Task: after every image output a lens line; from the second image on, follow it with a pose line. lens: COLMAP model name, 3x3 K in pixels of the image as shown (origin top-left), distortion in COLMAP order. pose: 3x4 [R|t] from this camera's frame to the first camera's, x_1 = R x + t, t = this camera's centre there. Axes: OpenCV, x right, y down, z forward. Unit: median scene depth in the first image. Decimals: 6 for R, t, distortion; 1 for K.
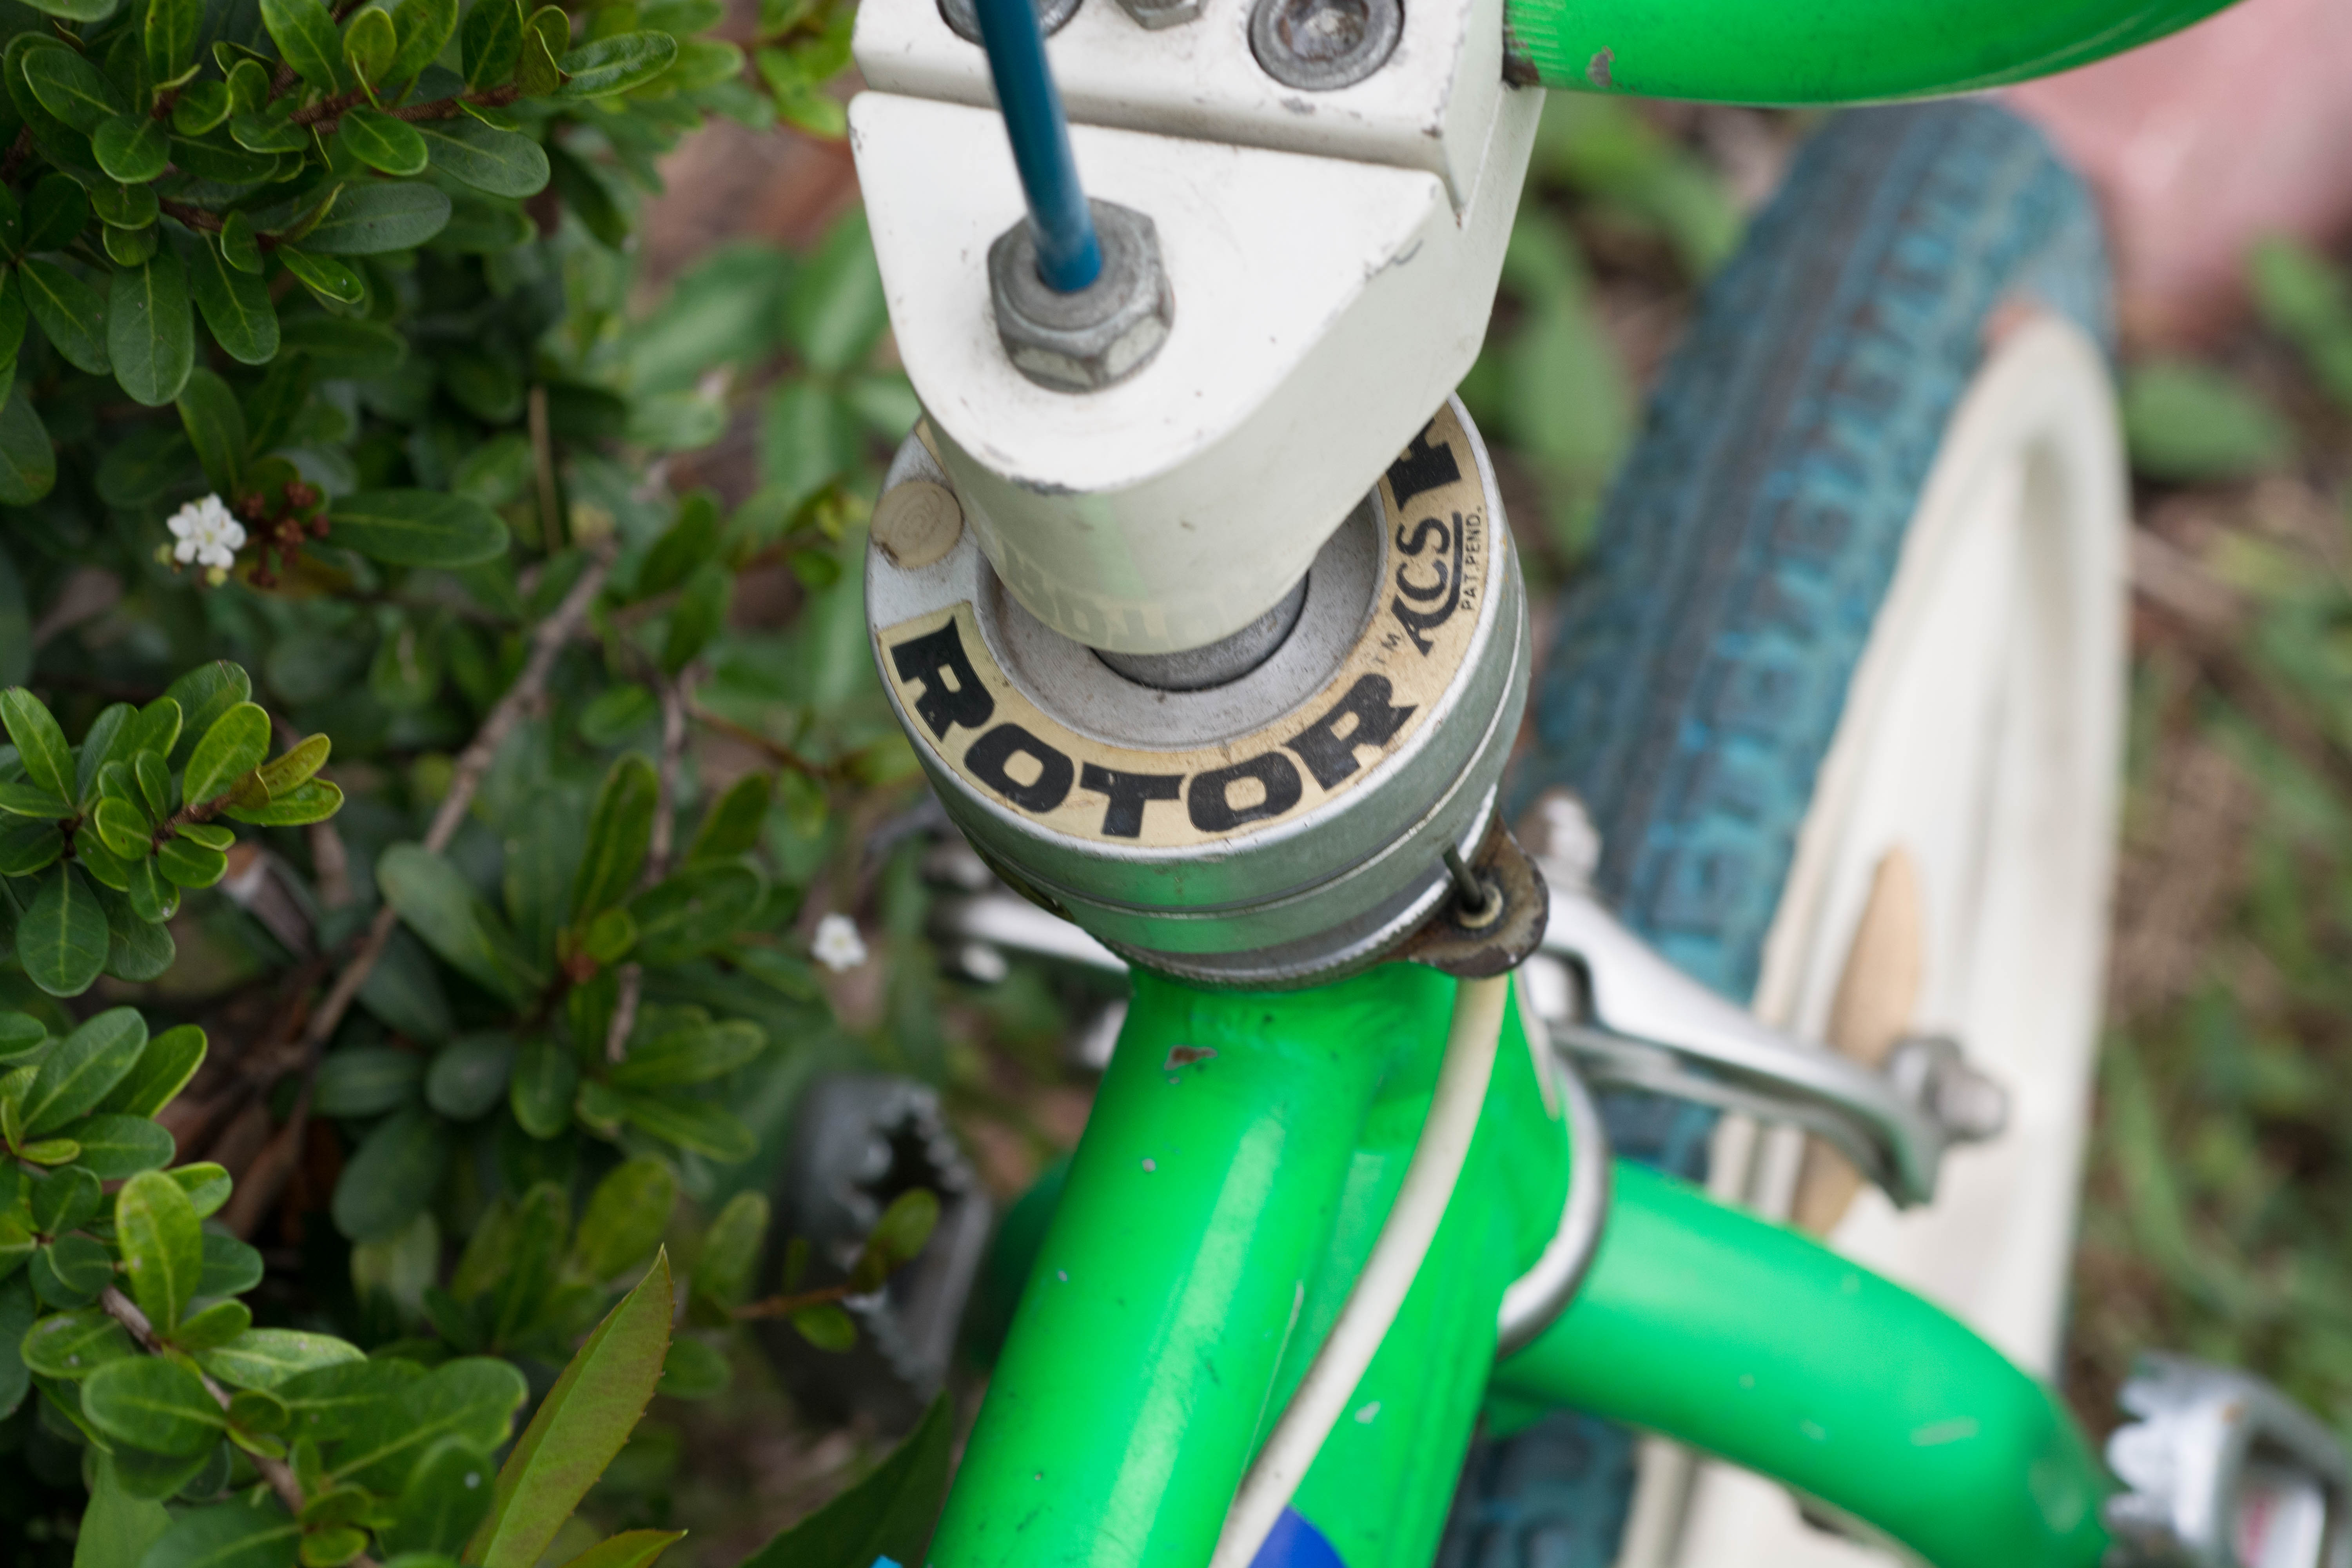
lens RADIAL K [[6445.3, 0, 1181.2], [0, 6445.3, 788.0], [0, 0, 1]] dist [0.036076, 0.000000]
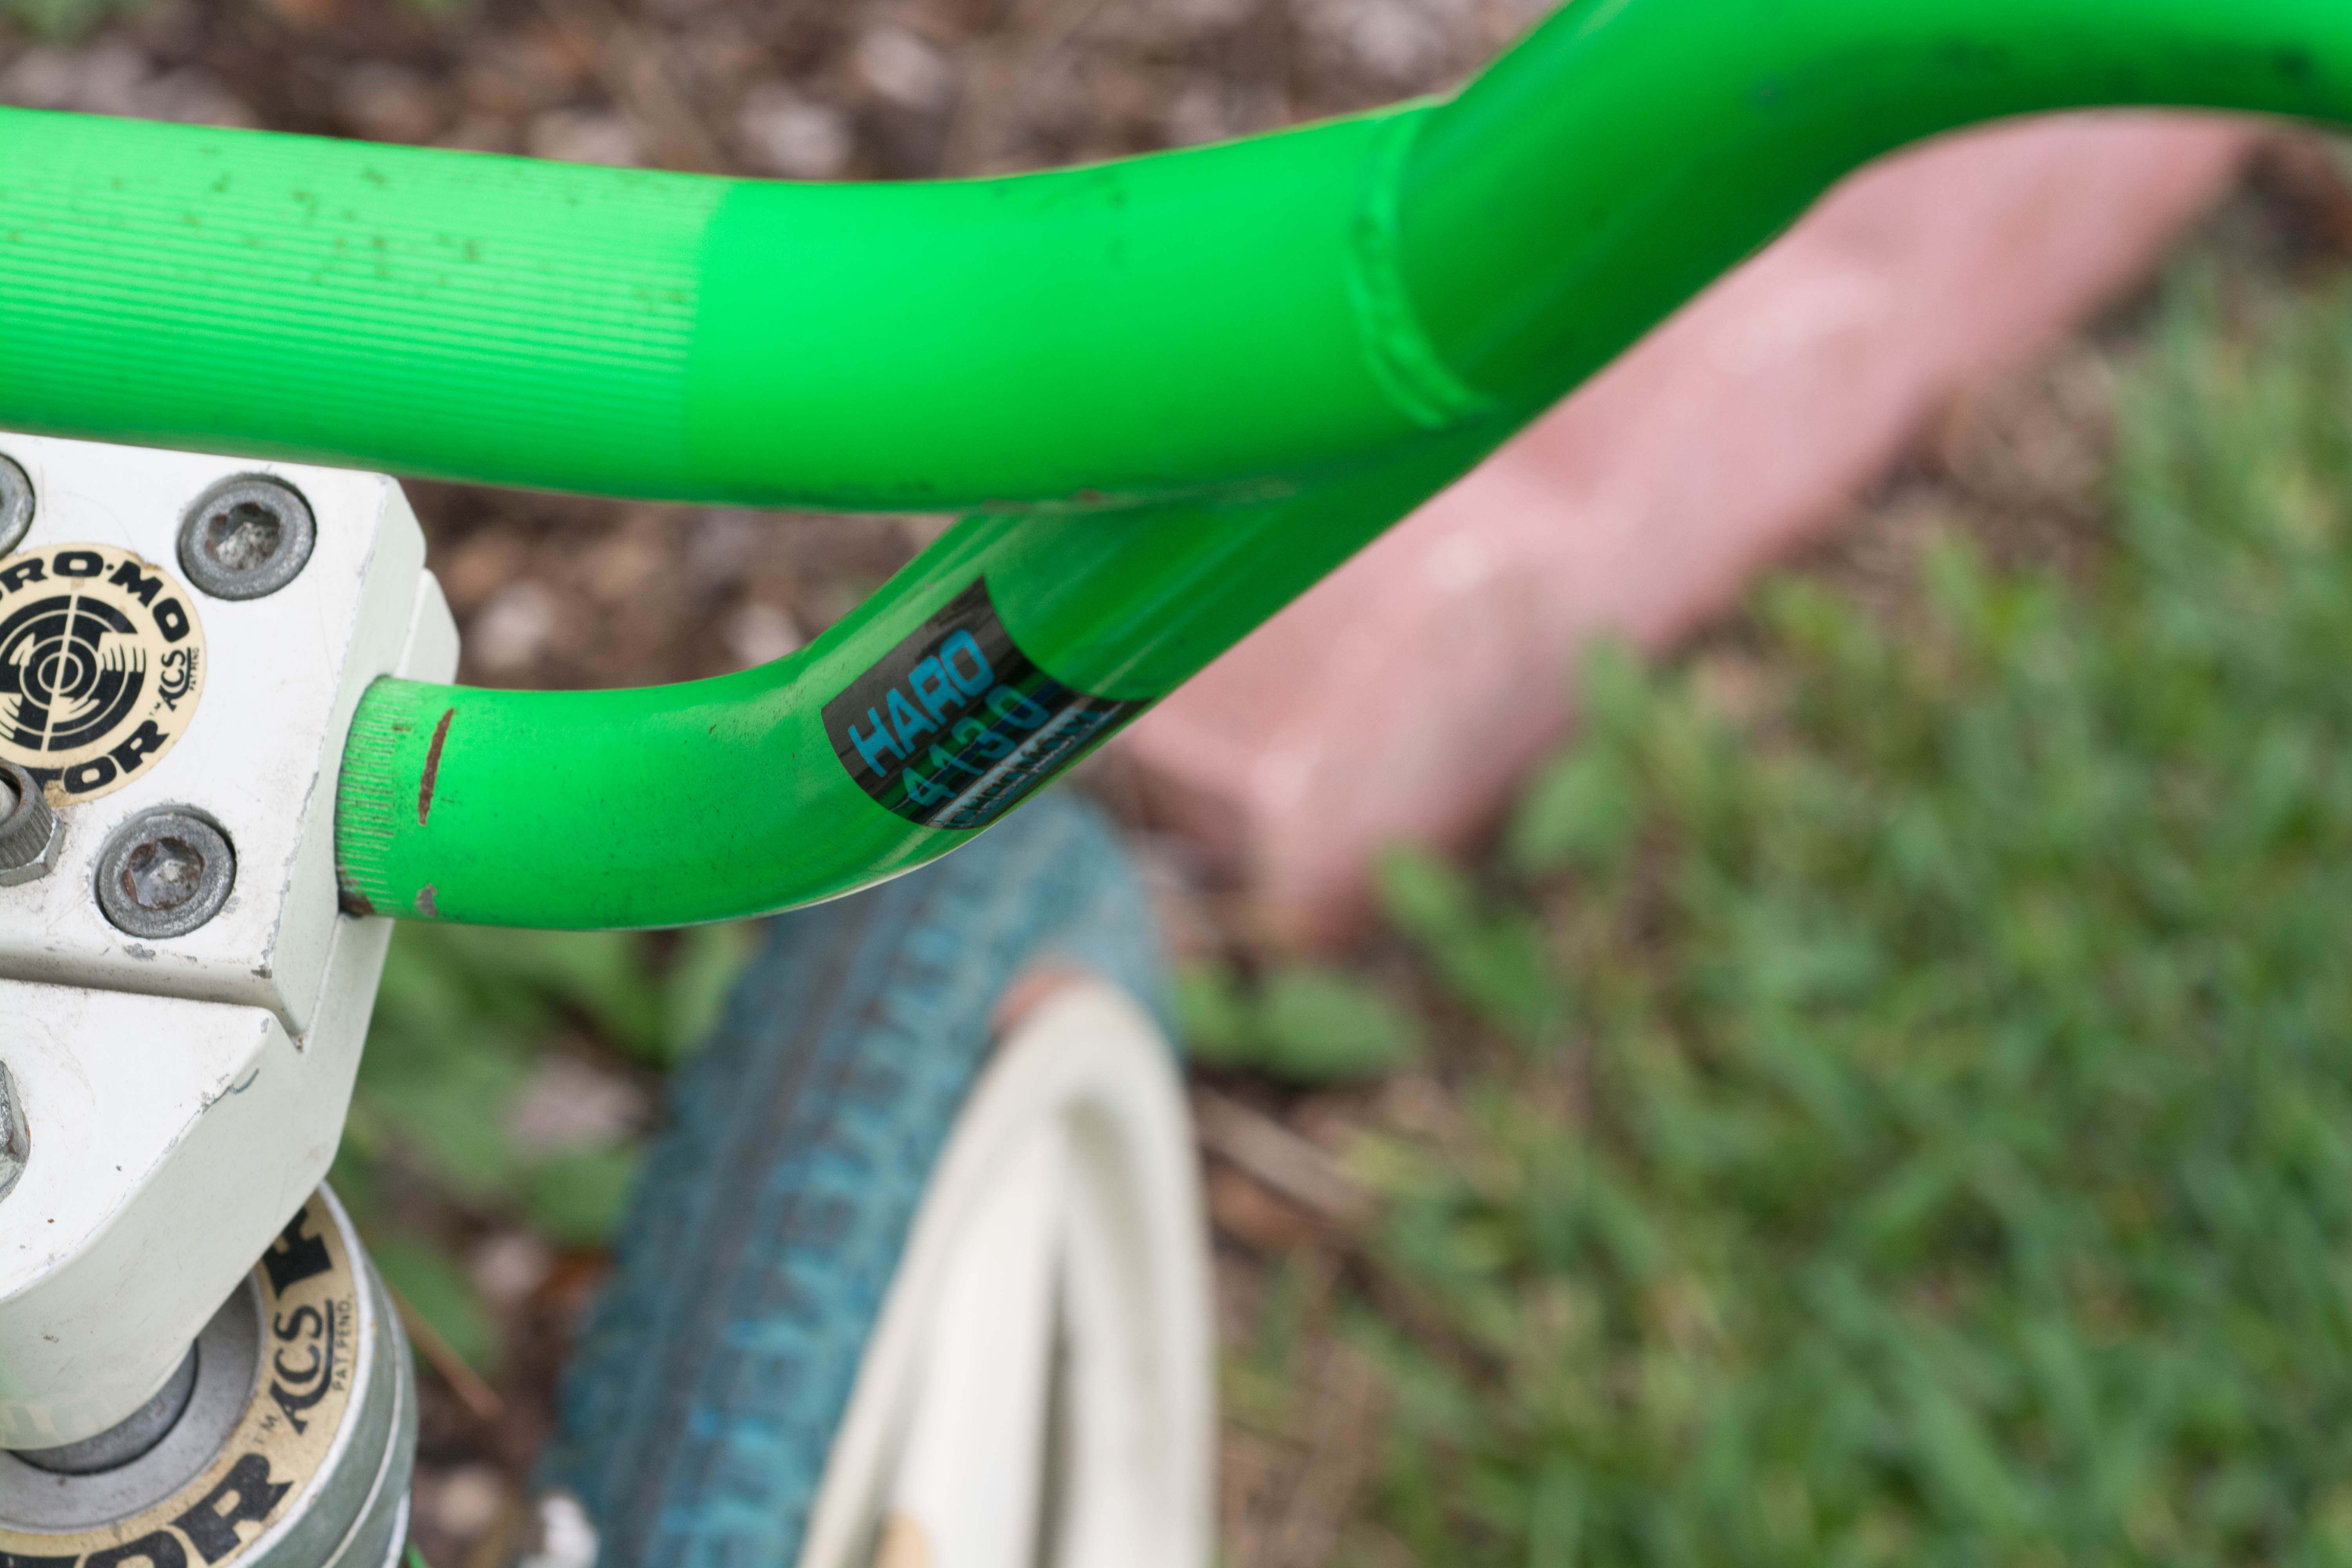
lens RADIAL K [[6445.3, 0, 1170.2], [0, 6445.3, 779.0], [0, 0, 1]] dist [0.036076, 0.000000]
pose [[0.994557, -0.034924, 0.098166, 0.080447], [0.042894, 0.995848, -0.080297, -0.036815], [-0.094955, 0.084070, 0.991925, -0.102990]]
